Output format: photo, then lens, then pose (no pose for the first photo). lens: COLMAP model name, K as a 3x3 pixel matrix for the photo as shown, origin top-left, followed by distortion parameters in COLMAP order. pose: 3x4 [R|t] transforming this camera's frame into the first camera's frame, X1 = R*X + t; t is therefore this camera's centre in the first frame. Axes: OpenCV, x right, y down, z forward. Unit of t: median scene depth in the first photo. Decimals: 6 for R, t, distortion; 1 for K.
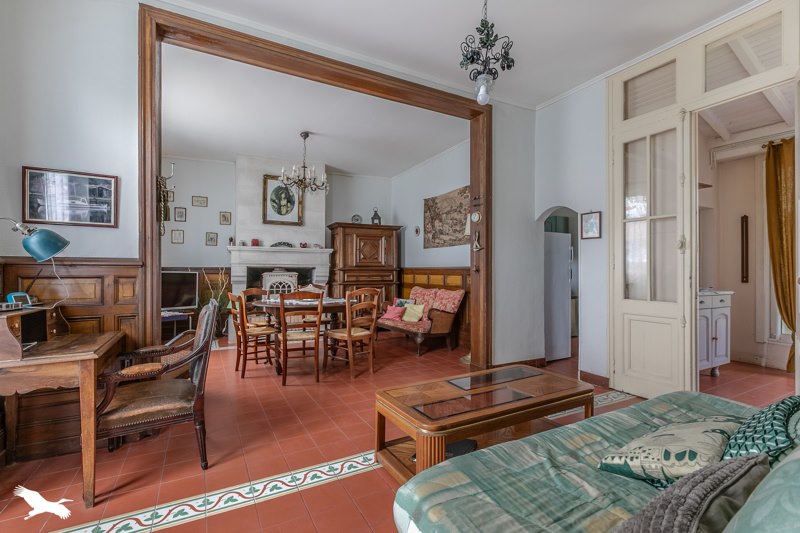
lens RADIAL K [[361.7, 0, 396.2], [0, 361.7, 268.6], [0, 0, 1]] dist [0.001085, 0.000086]
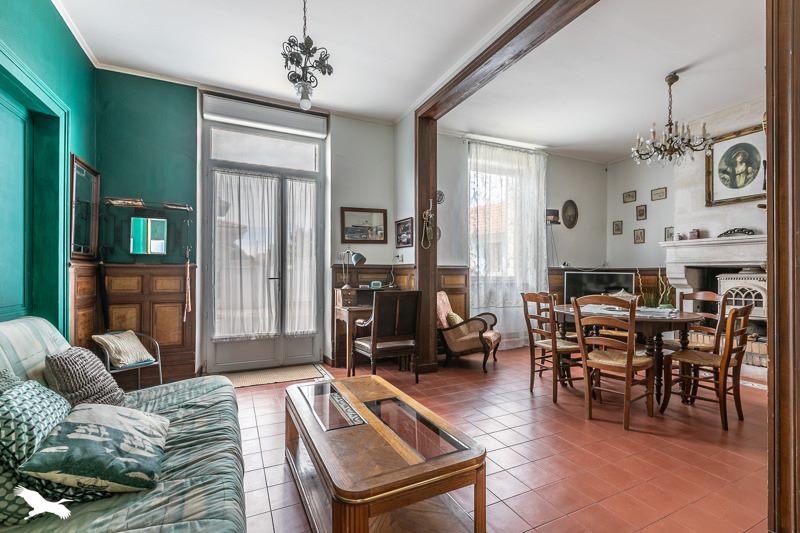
lens RADIAL K [[361.7, 0, 398.5], [0, 361.7, 270.2], [0, 0, 1]] dist [0.001085, 0.000086]
pose [[-0.061269, -0.008064, -0.998089, 0.395770], [0.008001, 0.999931, -0.008570, 0.004570], [0.998089, -0.008510, -0.061201, 0.417735]]
